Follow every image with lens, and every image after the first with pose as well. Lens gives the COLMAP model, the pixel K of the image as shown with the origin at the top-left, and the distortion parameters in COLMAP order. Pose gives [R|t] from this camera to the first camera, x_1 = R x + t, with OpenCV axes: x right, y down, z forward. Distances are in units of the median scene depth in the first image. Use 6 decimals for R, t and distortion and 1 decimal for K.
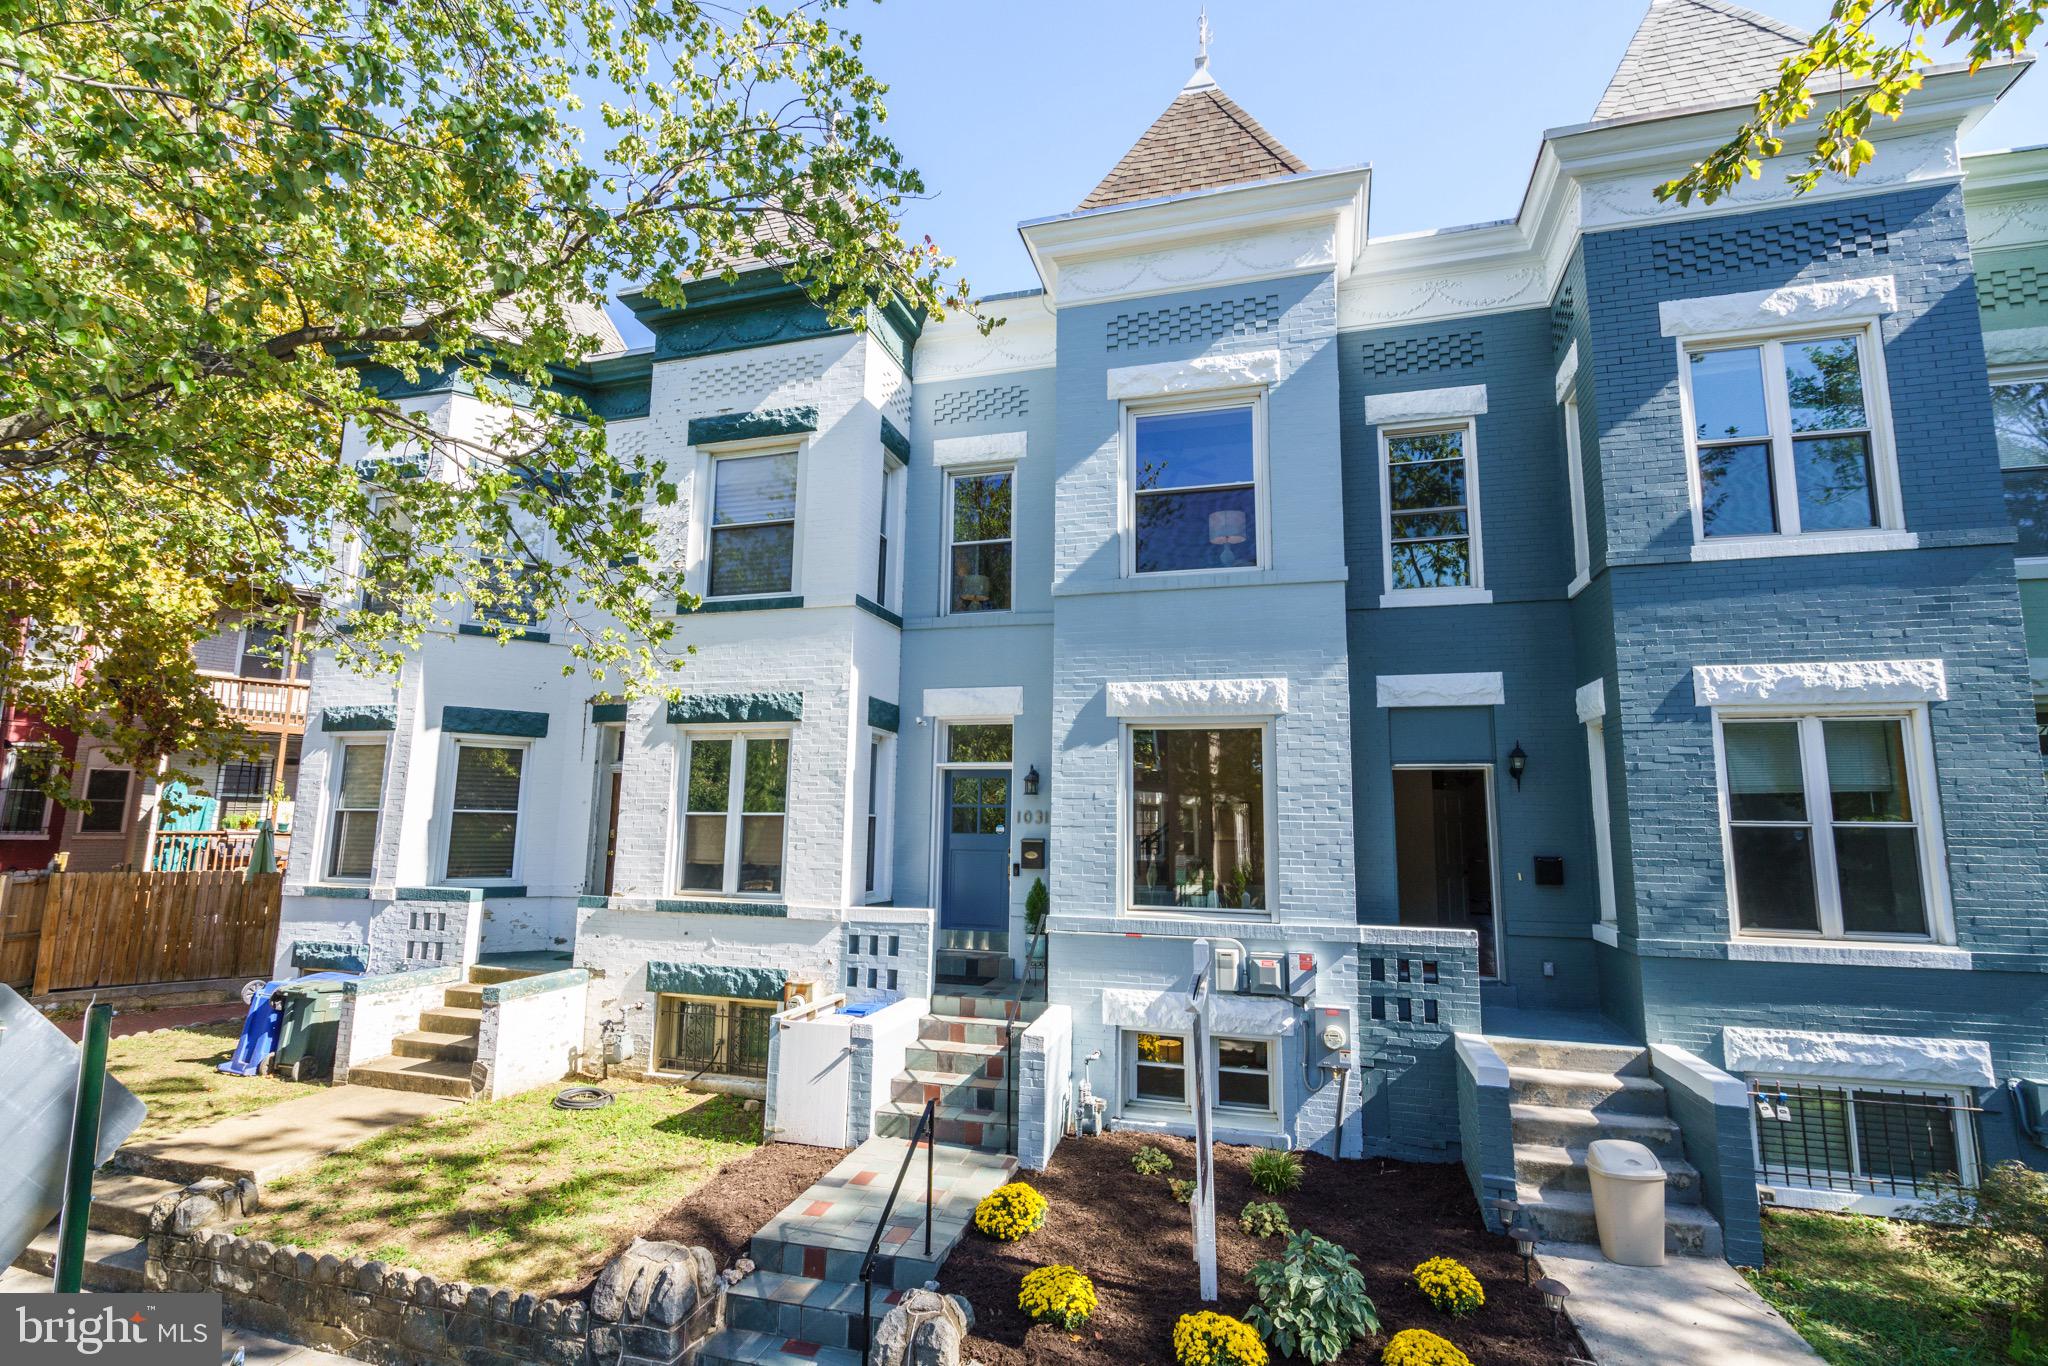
lens RADIAL K [[891.8, 0, 1027.0], [0, 891.8, 684.0], [0, 0, 1]] dist [0.000103, 0.001381]
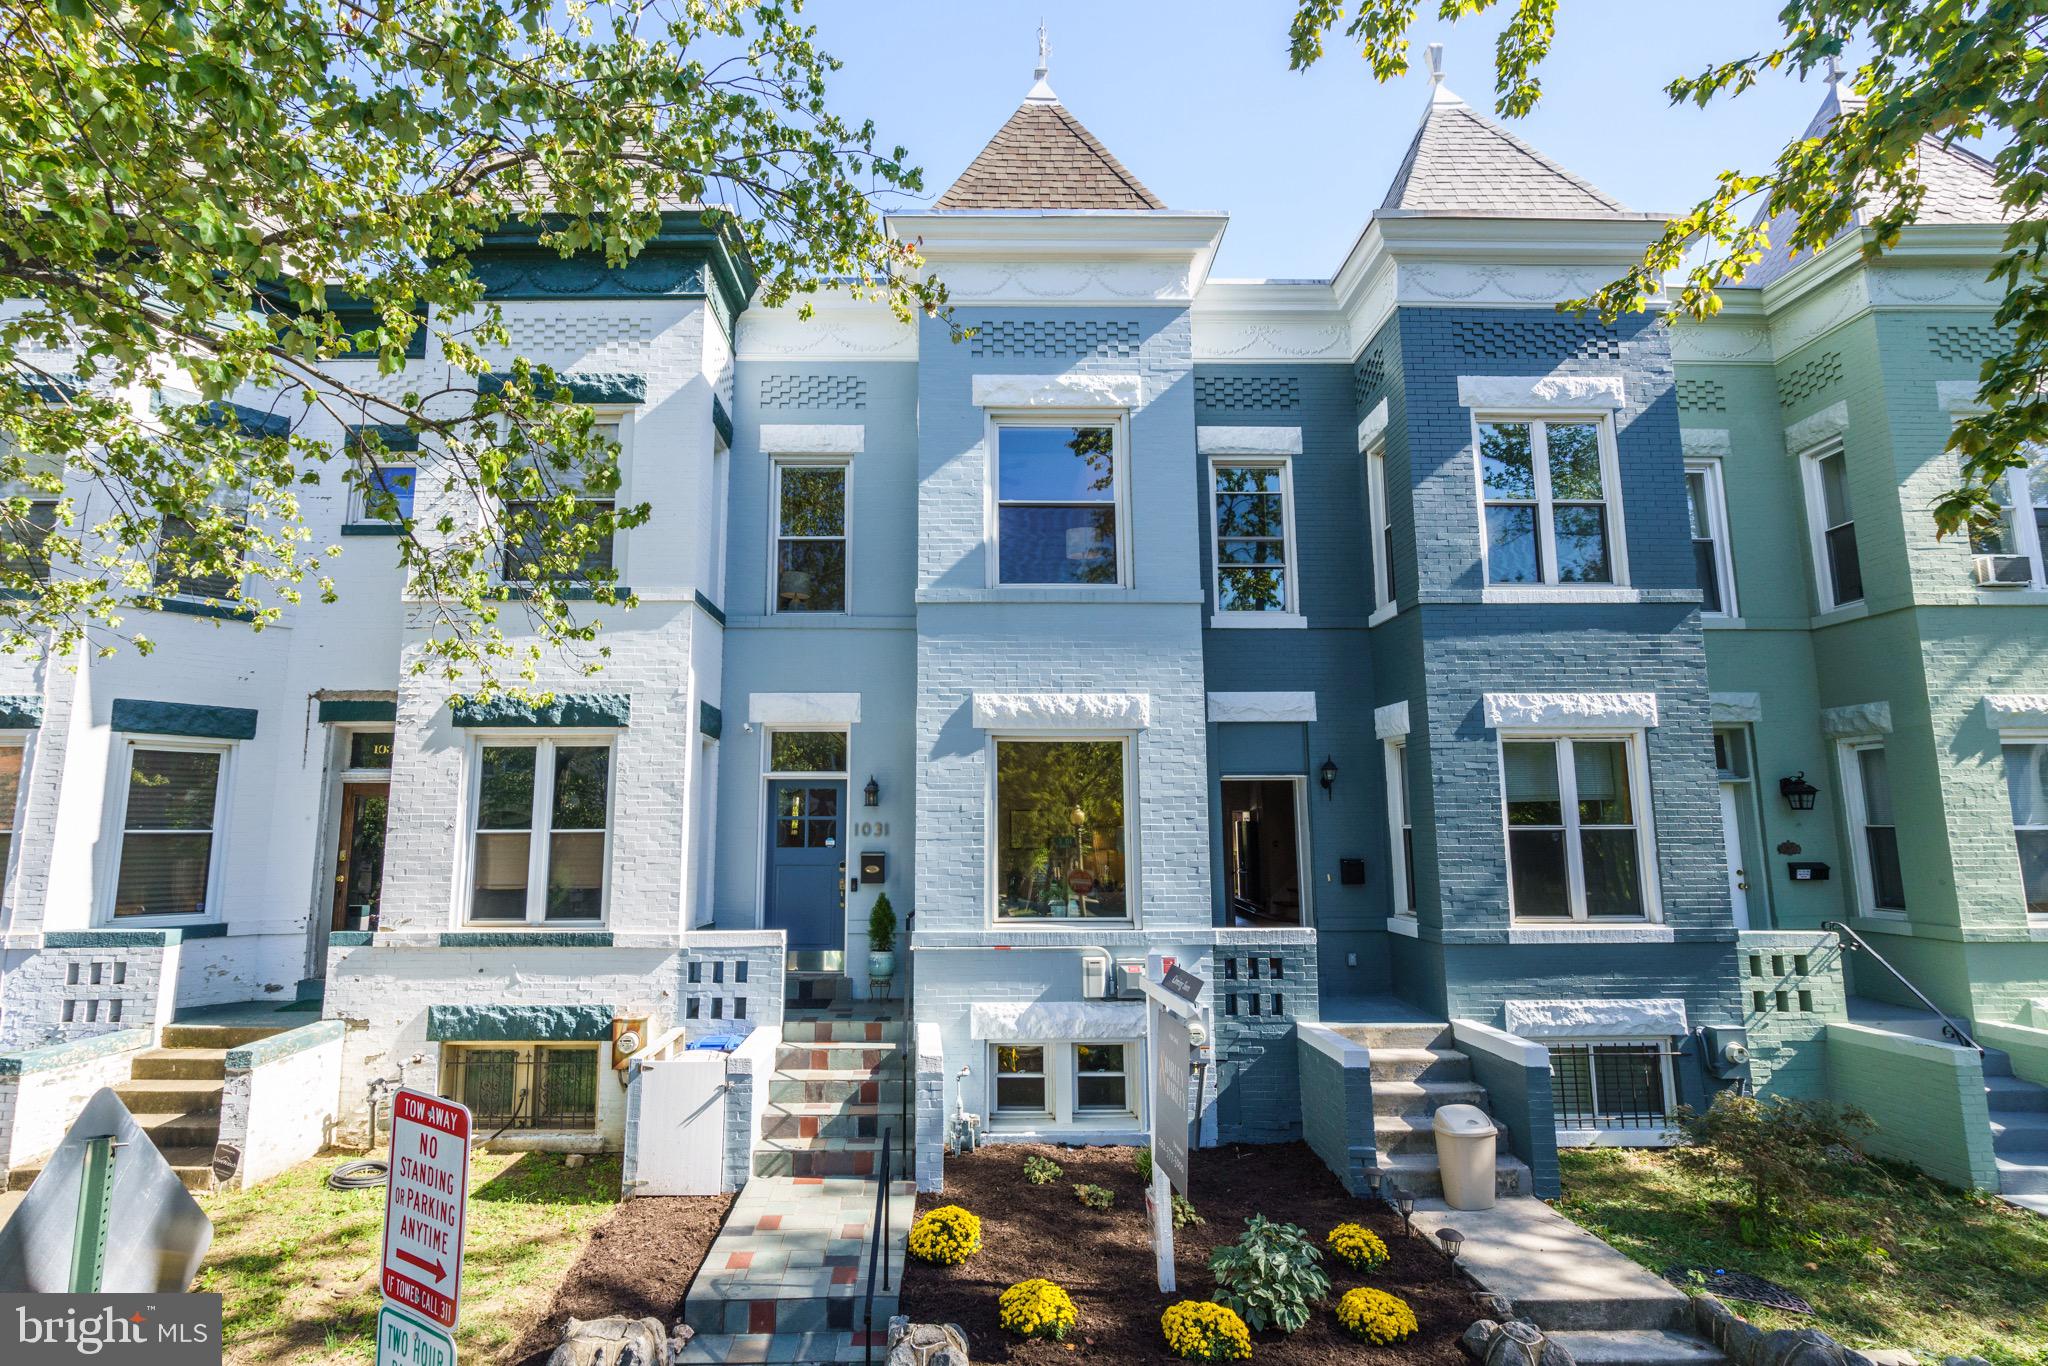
lens RADIAL K [[922.9, 0, 1019.8], [0, 922.9, 689.2], [0, 0, 1]] dist [-0.000624, 0.000251]
pose [[0.962922, 0.026285, 0.268495, -0.149984], [-0.027270, 0.999628, -0.000059, -0.008268], [-0.268397, -0.007265, 0.963281, 0.002041]]
